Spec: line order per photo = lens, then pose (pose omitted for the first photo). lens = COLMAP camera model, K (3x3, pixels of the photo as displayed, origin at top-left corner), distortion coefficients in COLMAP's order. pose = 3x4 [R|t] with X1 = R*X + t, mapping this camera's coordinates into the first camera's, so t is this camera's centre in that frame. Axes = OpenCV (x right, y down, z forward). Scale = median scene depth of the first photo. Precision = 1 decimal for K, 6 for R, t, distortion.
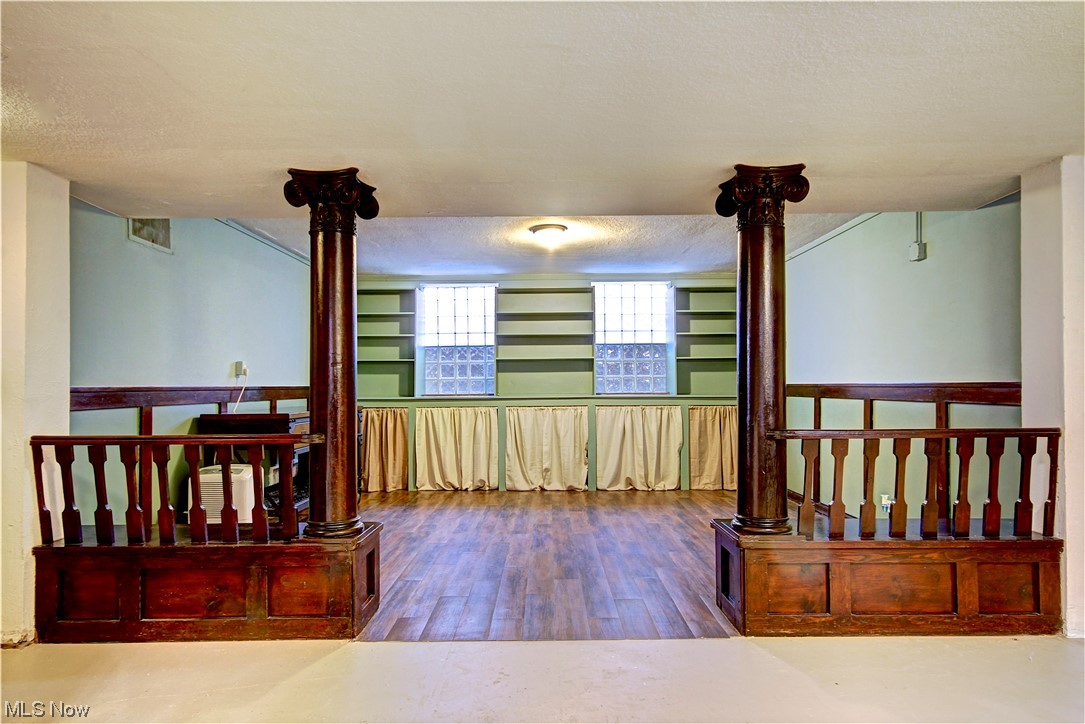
lens RADIAL K [[668.1, 0, 539.9], [0, 668.1, 380.1], [0, 0, 1]] dist [0.025766, 0.000676]
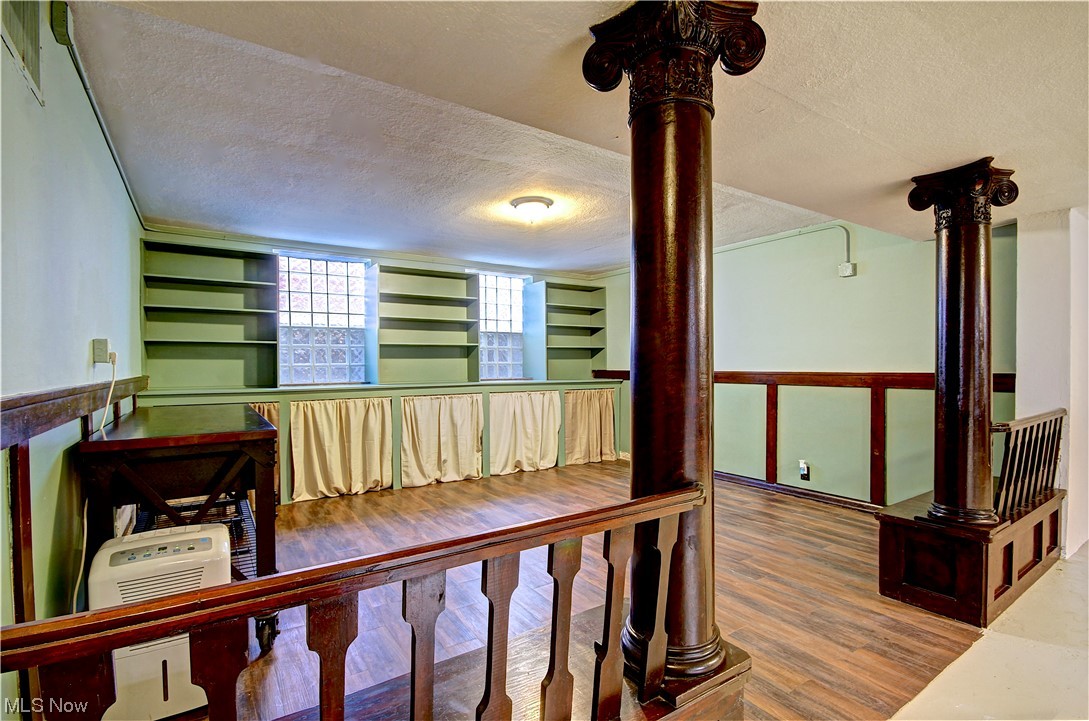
lens RADIAL K [[515.2, 0, 541.7], [0, 515.2, 374.3], [0, 0, 1]] dist [-0.003068, -0.000734]
pose [[0.822096, -0.008657, 0.569283, -0.292906], [-0.003813, 0.999778, 0.020710, -0.005716], [-0.569336, -0.019197, 0.821881, 0.318484]]
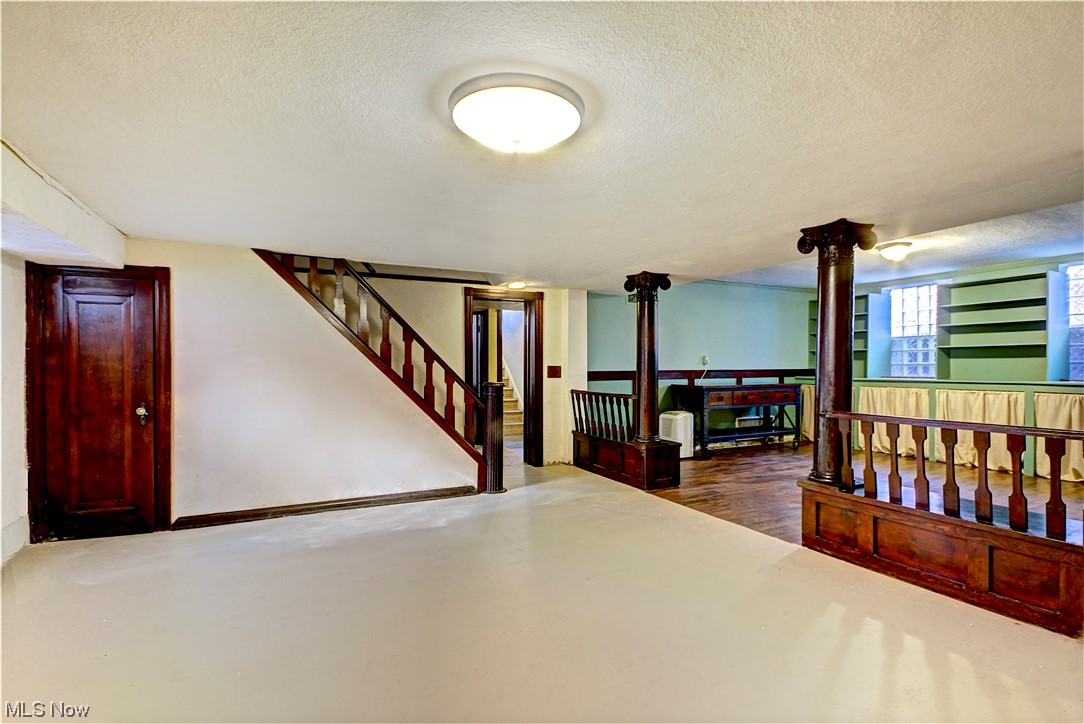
lens RADIAL K [[514.1, 0, 542.0], [0, 514.1, 362.0], [0, 0, 1]] dist [-0.001600, -0.000577]
pose [[0.441953, -0.000371, -0.897038, 0.450084], [0.007930, 0.999962, 0.003493, -0.015530], [0.897003, -0.008657, 0.441939, -0.008386]]
